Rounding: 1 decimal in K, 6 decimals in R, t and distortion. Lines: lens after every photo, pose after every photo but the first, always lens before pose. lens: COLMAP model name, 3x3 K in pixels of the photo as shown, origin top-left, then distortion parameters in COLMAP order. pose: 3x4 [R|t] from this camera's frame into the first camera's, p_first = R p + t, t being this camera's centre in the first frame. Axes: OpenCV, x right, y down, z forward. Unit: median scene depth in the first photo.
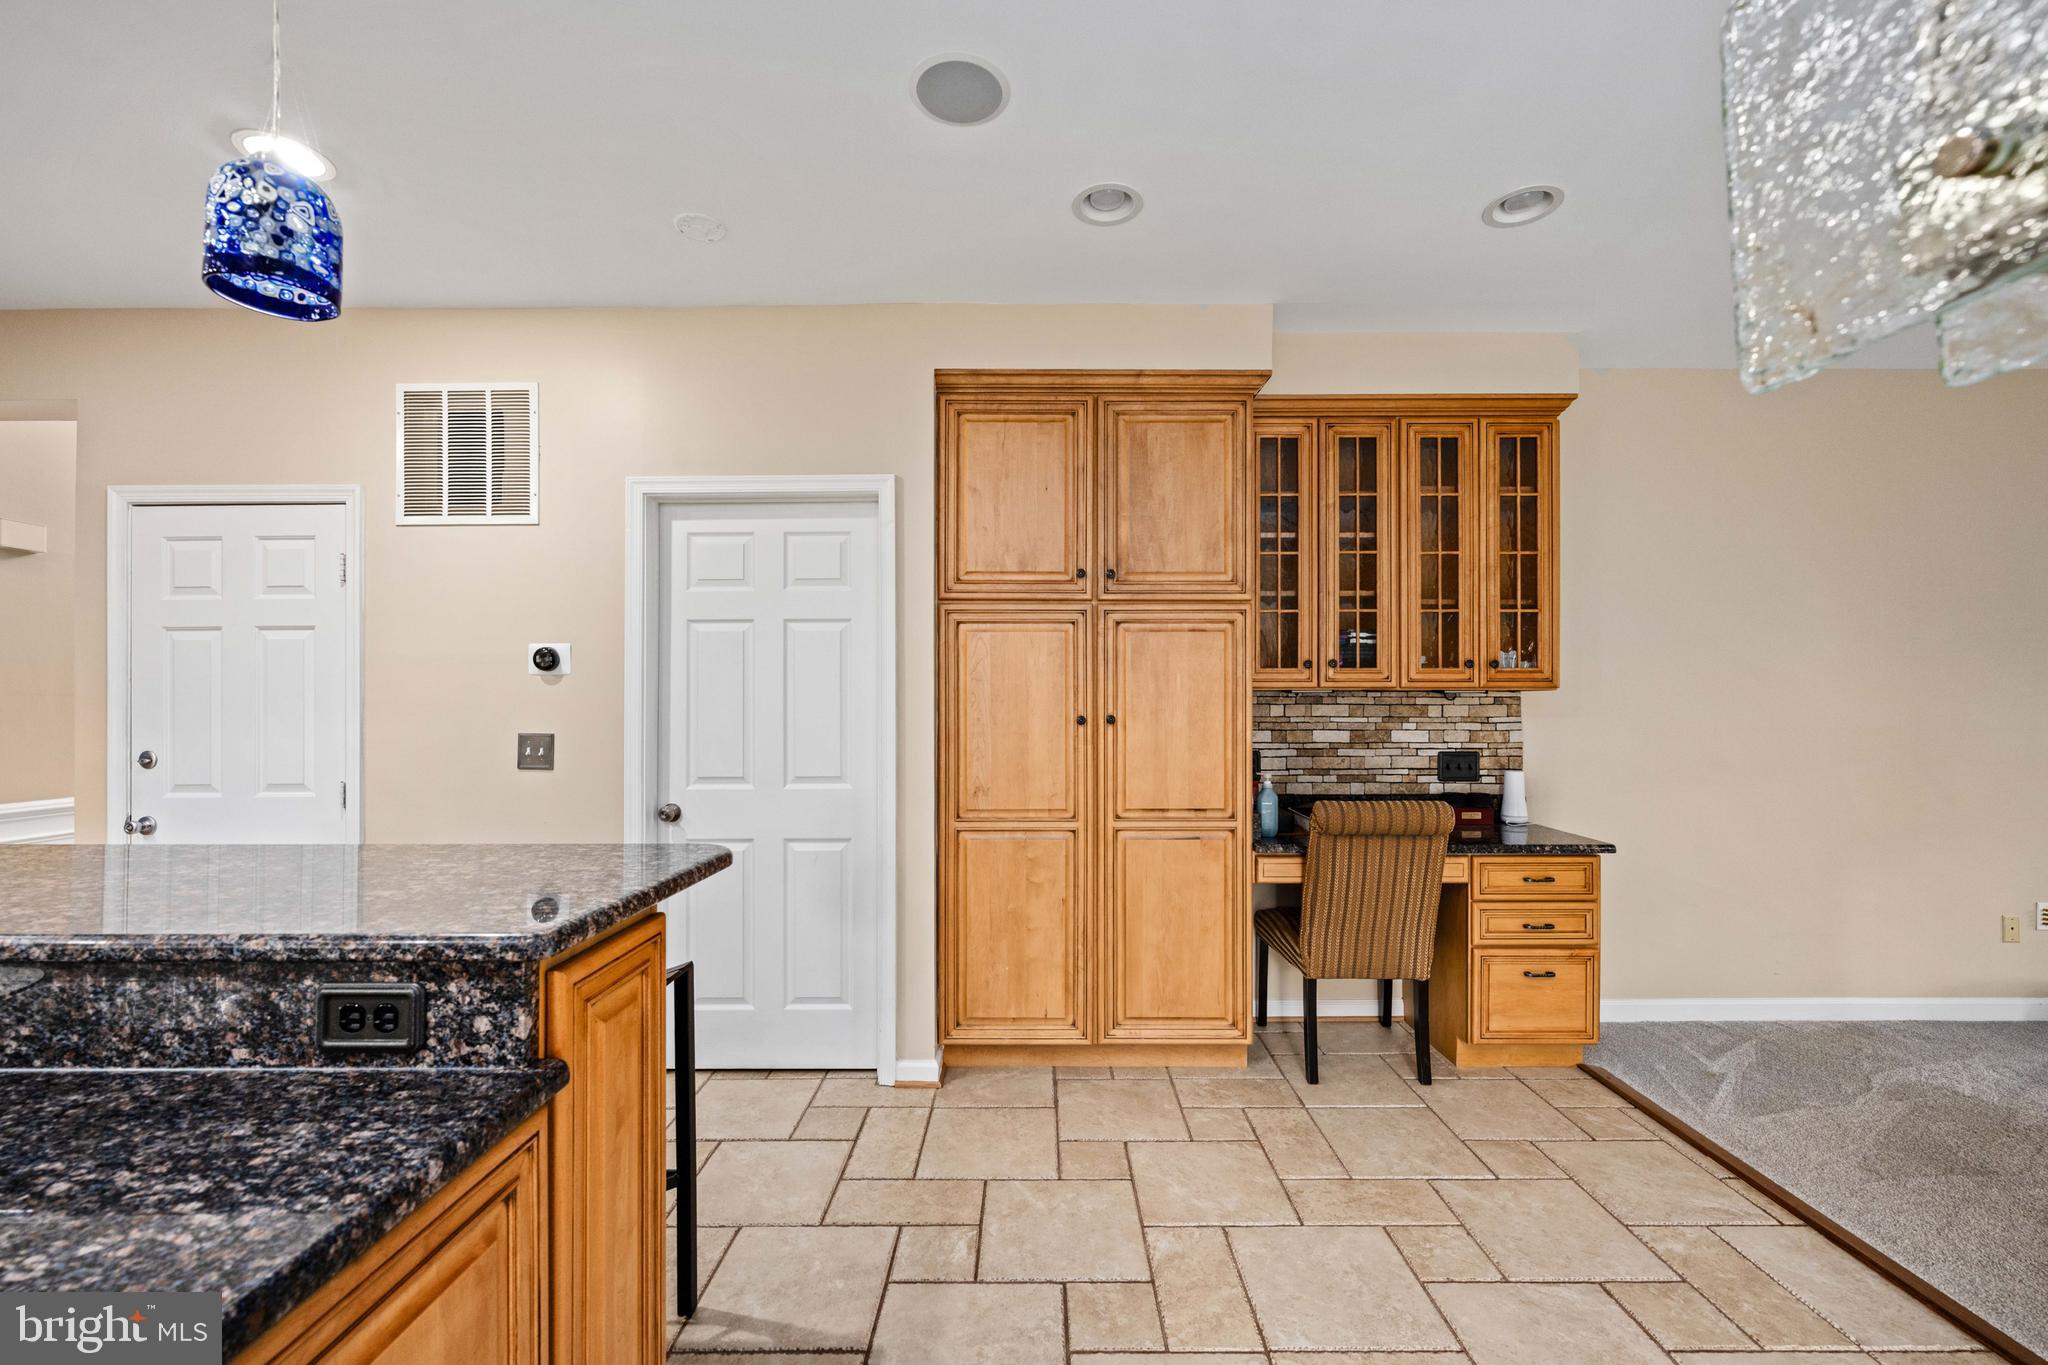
lens RADIAL K [[834.9, 0, 1042.8], [0, 834.9, 693.7], [0, 0, 1]] dist [-0.001379, 0.000246]
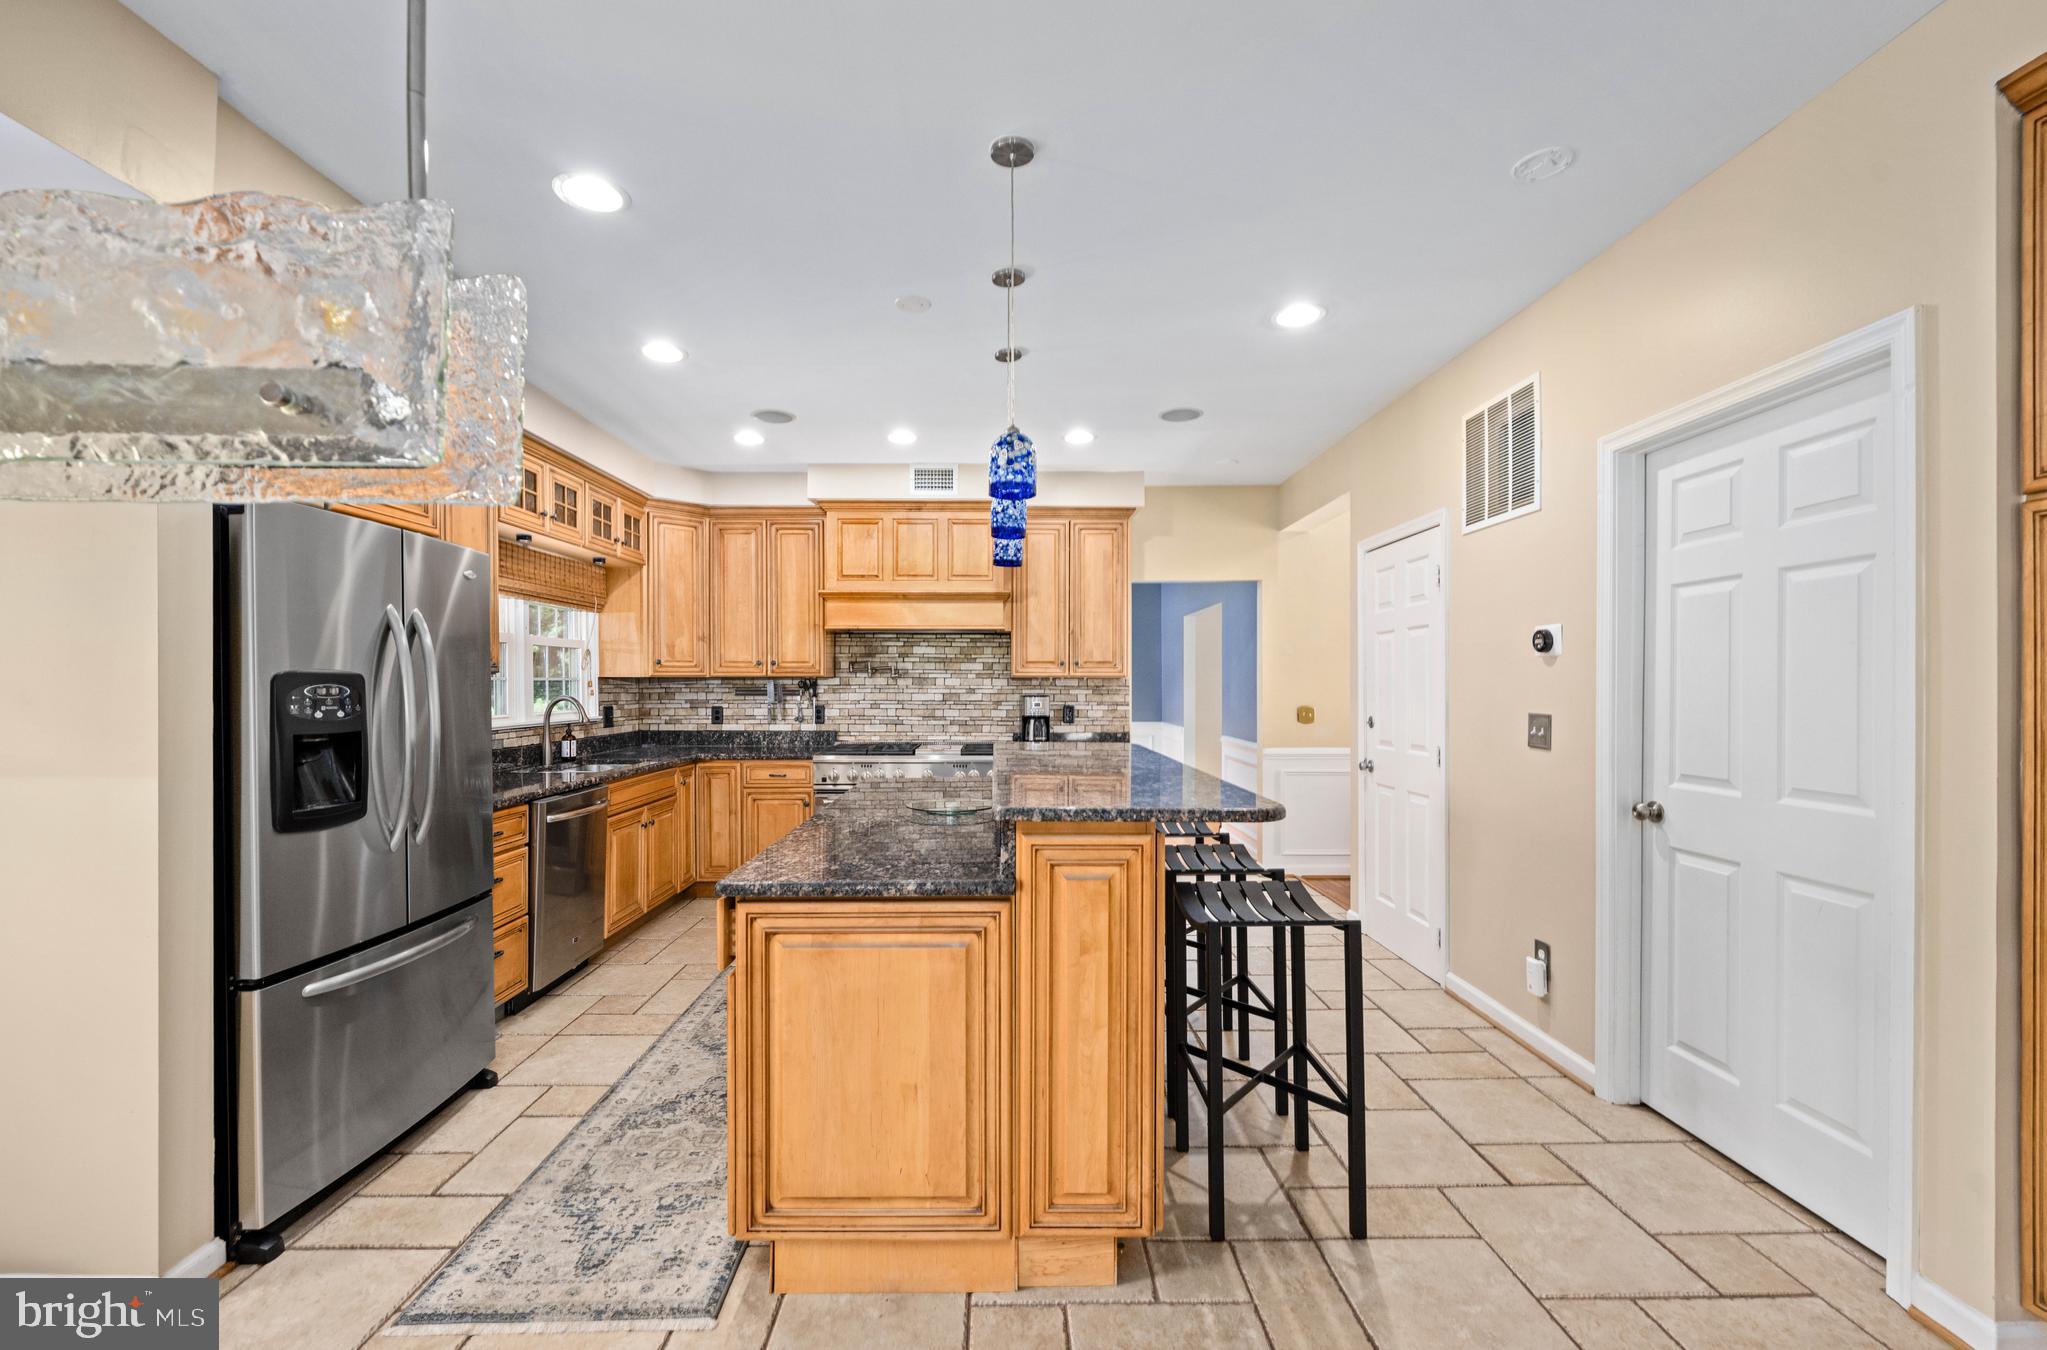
lens RADIAL K [[850.7, 0, 1009.3], [0, 850.7, 684.4], [0, 0, 1]] dist [0.001396, -0.000645]
pose [[0.008642, 0.000945, -0.999962, 0.436074], [0.010687, 0.999942, 0.001037, 0.003452], [0.999906, -0.010696, 0.008632, 0.338150]]
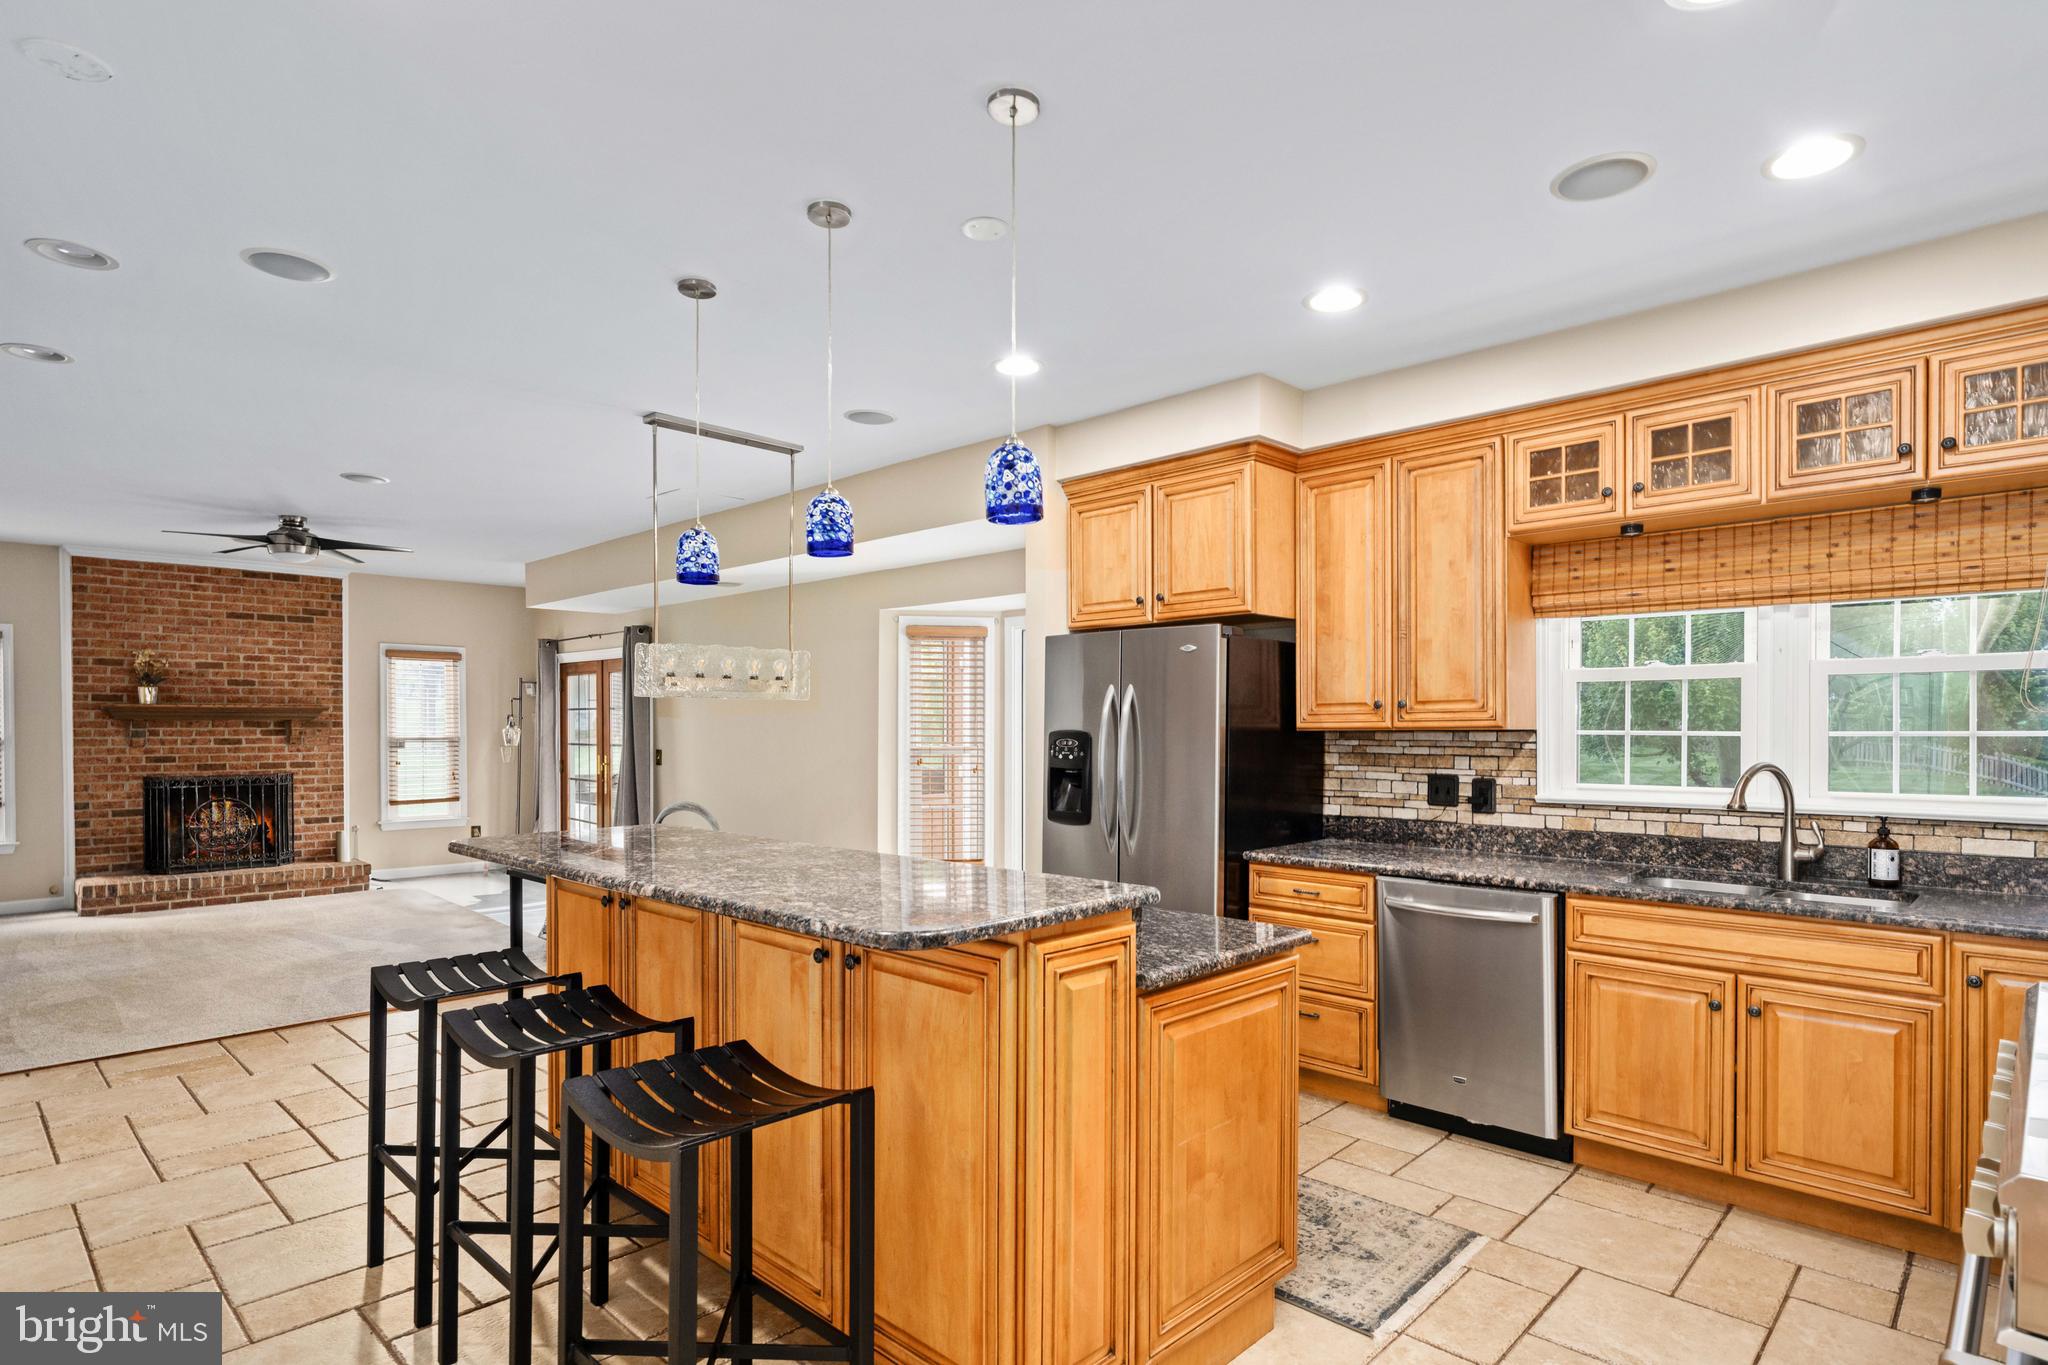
lens RADIAL K [[1074.4, 0, 1032.3], [0, 1074.4, 736.0], [0, 0, 1]] dist [-0.000920, 0.000128]
pose [[-0.717495, -0.004726, 0.696547, -1.305678], [-0.005477, 0.999984, 0.001142, -0.008126], [-0.696542, -0.002996, -0.717510, 0.893567]]
